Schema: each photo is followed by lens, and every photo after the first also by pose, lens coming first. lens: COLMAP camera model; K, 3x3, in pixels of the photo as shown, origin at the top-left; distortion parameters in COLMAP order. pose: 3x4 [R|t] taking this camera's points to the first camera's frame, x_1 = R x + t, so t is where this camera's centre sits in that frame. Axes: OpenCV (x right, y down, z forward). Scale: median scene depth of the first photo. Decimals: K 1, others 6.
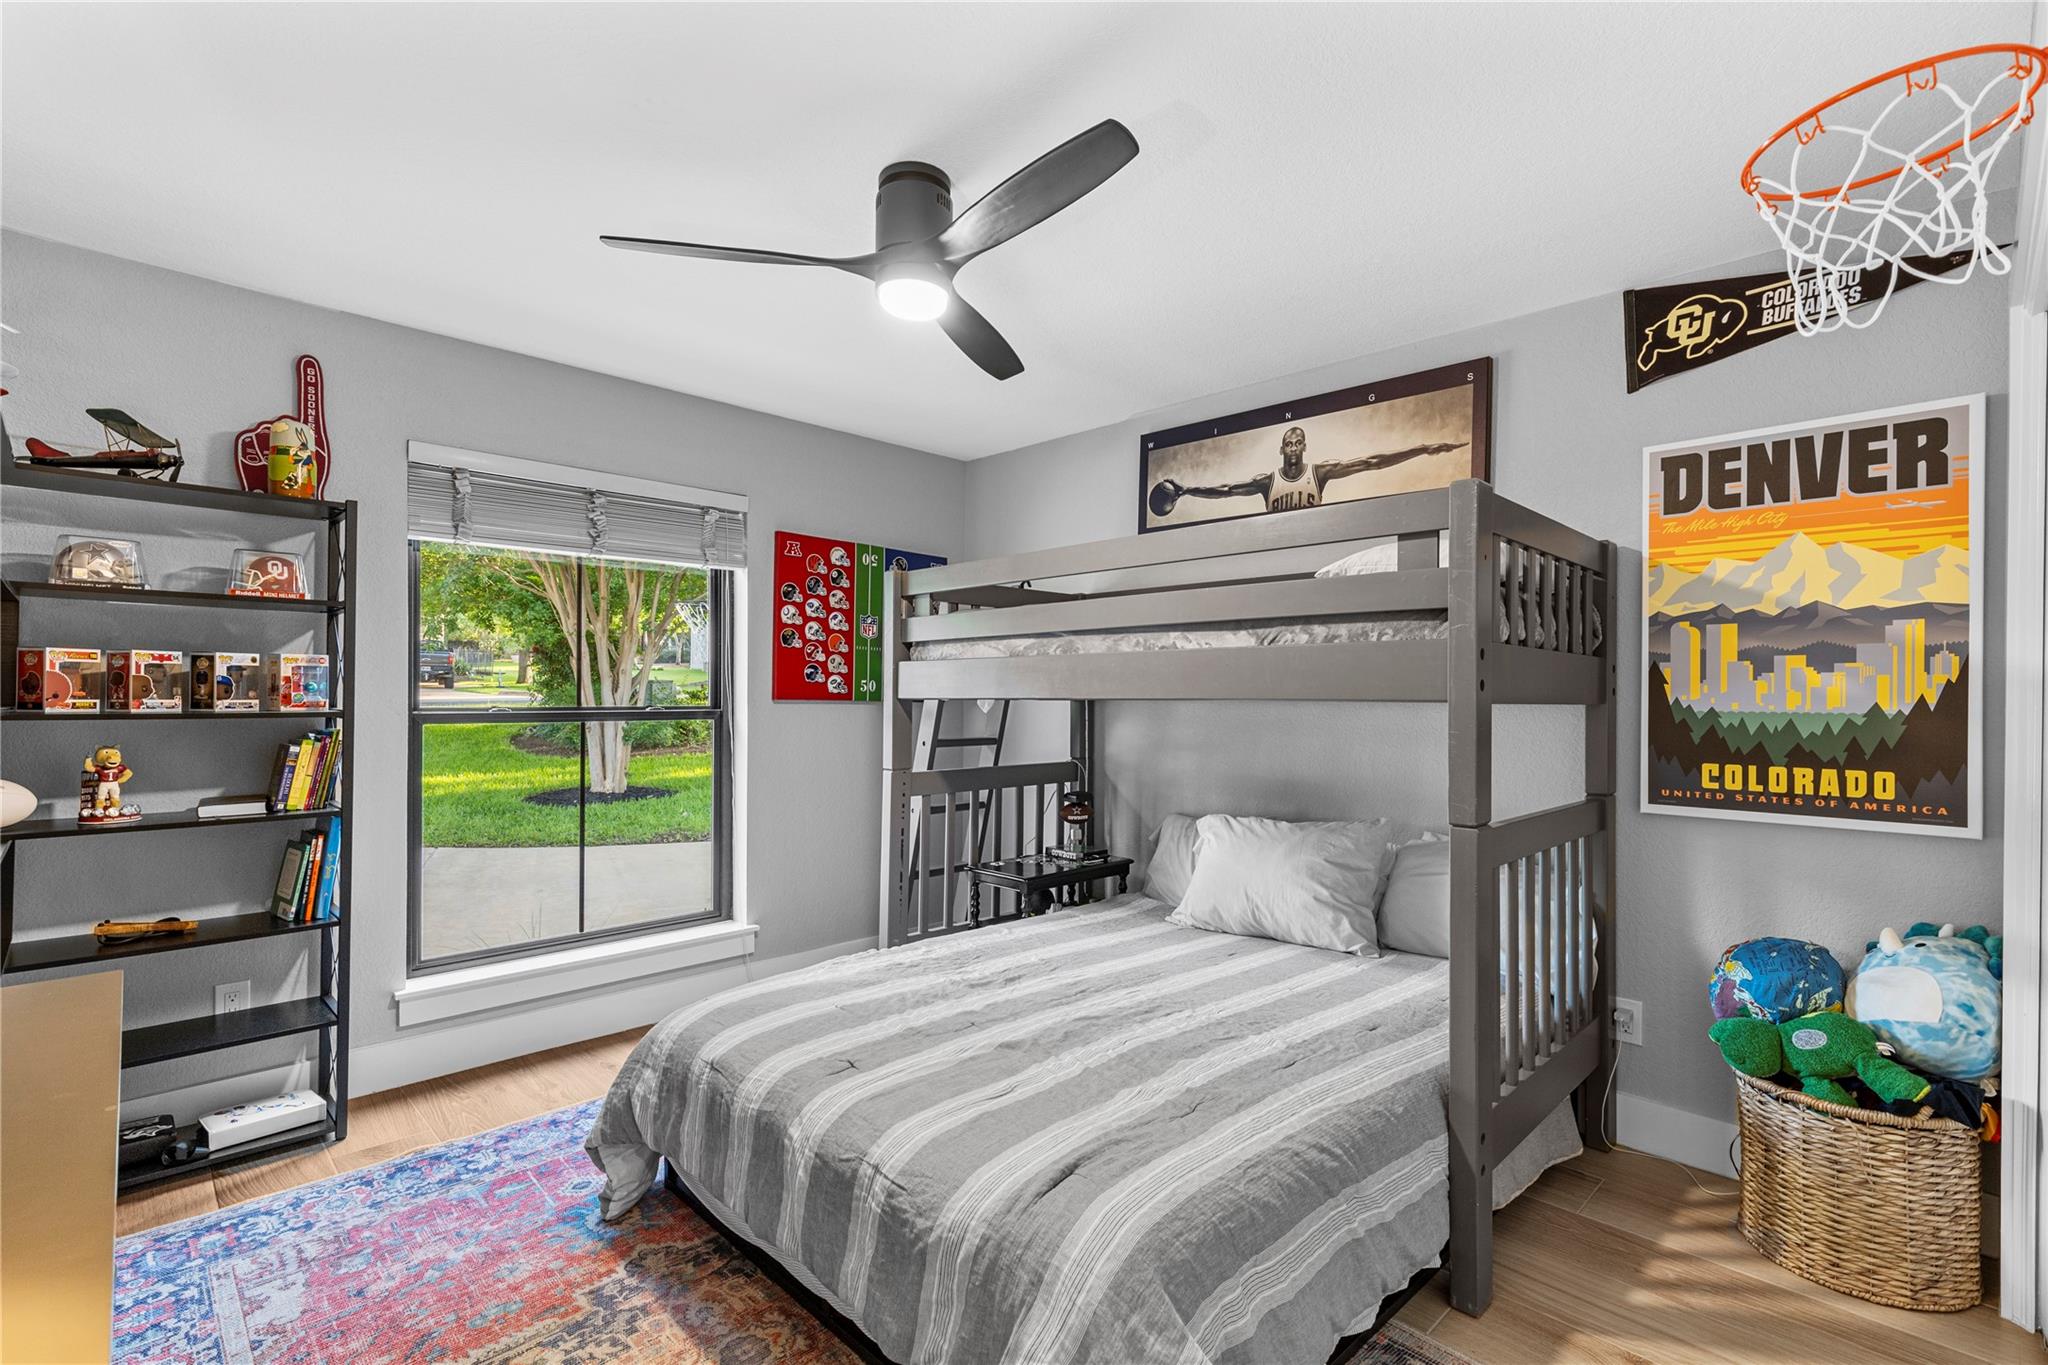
lens RADIAL K [[923.1, 0, 1027.5], [0, 923.1, 689.2], [0, 0, 1]] dist [-0.000243, -0.000644]
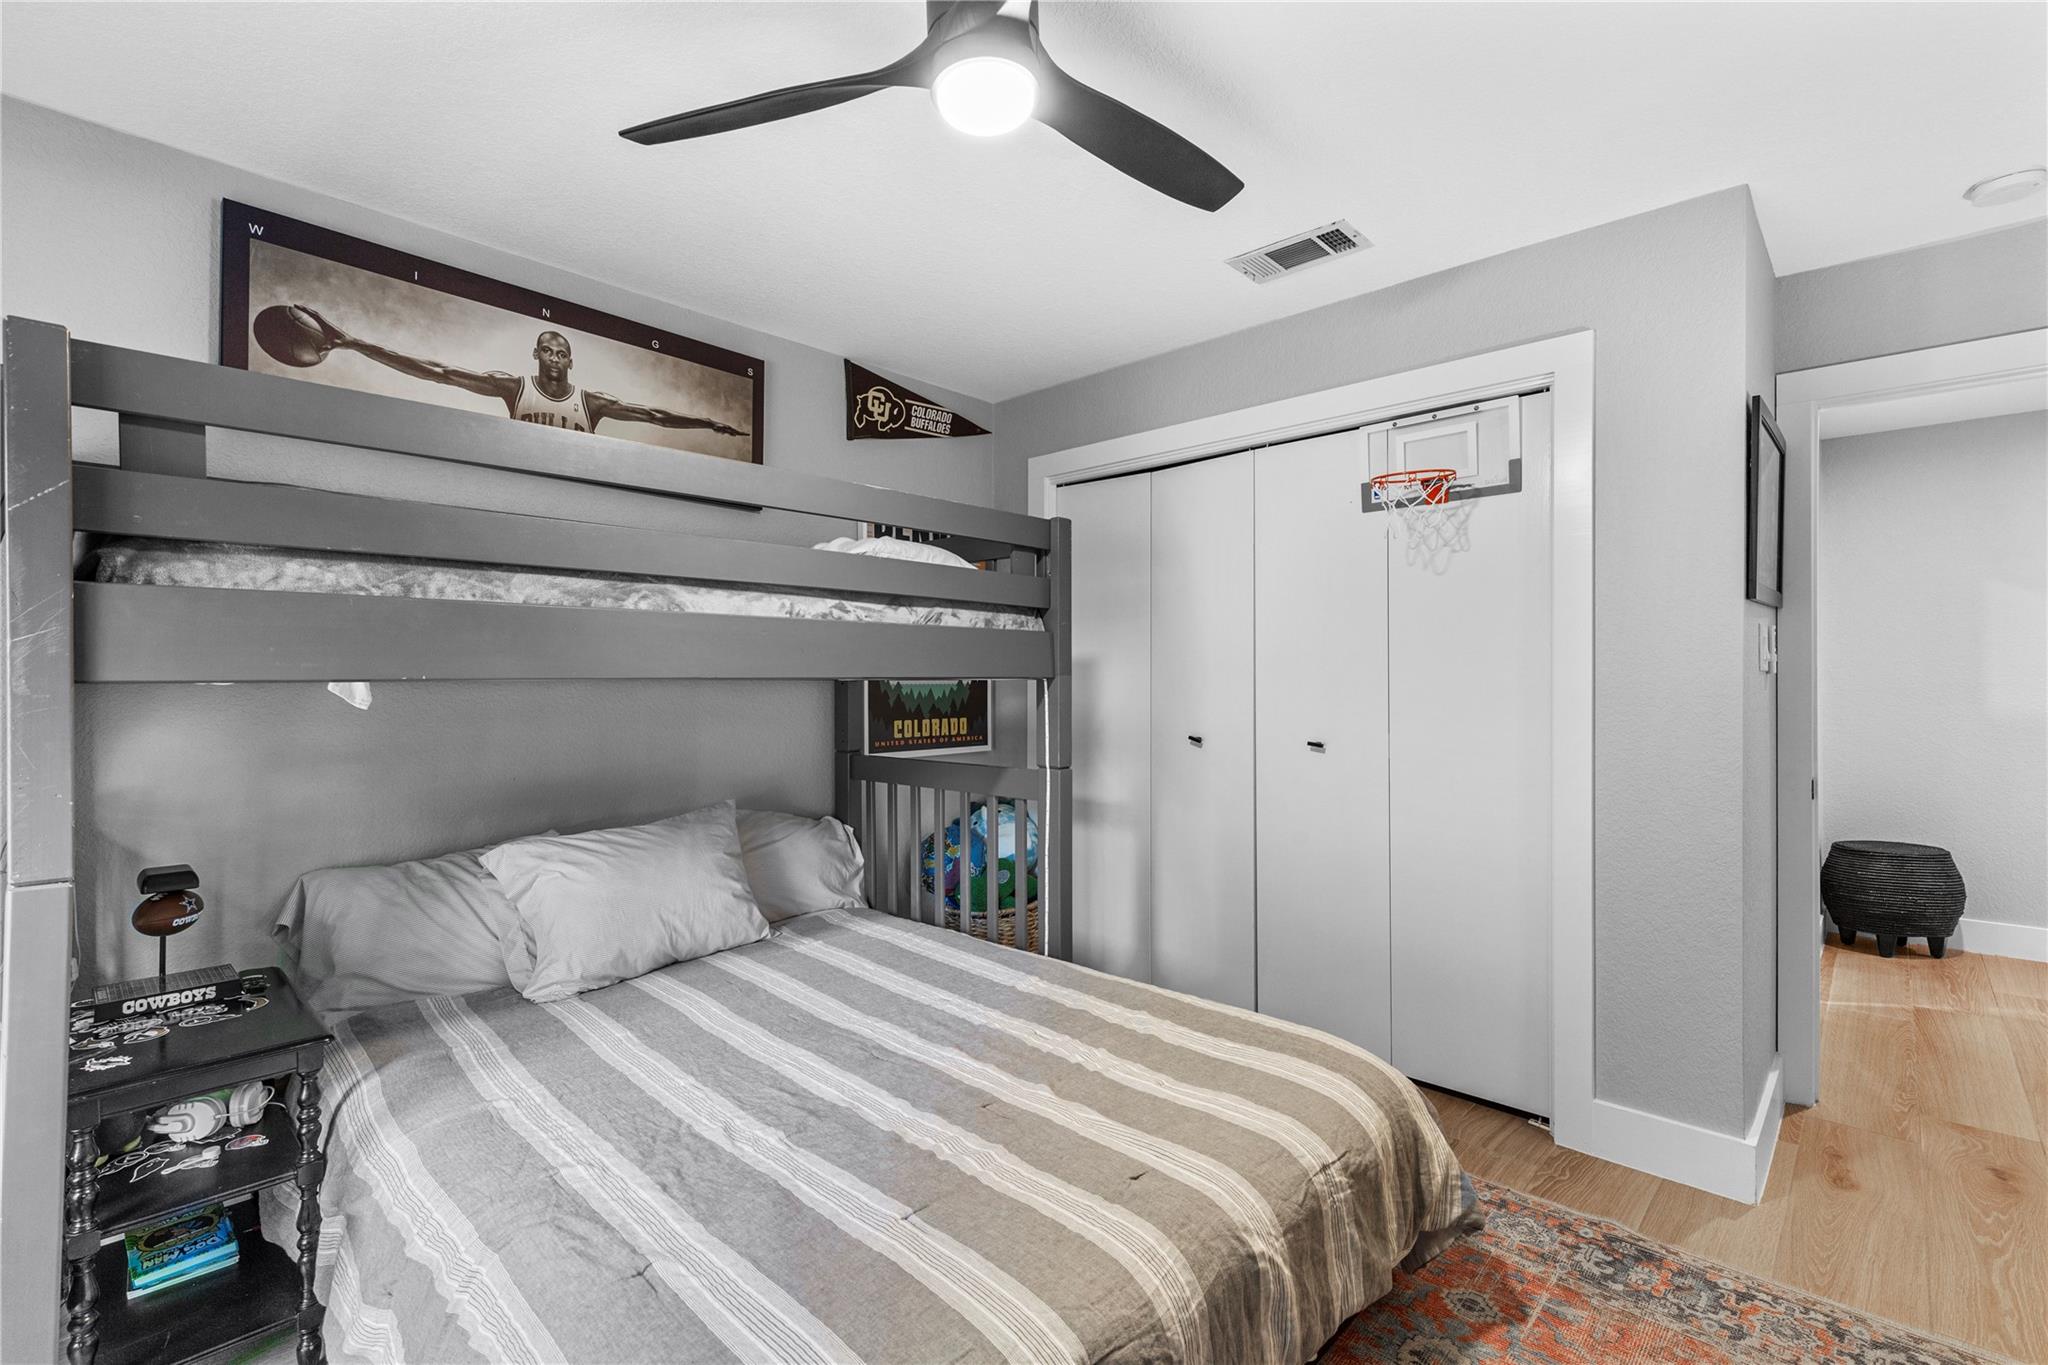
lens RADIAL K [[923.1, 0, 1026.8], [0, 923.1, 678.6], [0, 0, 1]] dist [-0.000243, -0.000644]
pose [[-0.041311, -0.006796, 0.999123, -0.615342], [-0.007637, 0.999950, 0.006486, 0.003767], [-0.999117, -0.007363, -0.041361, 0.752465]]
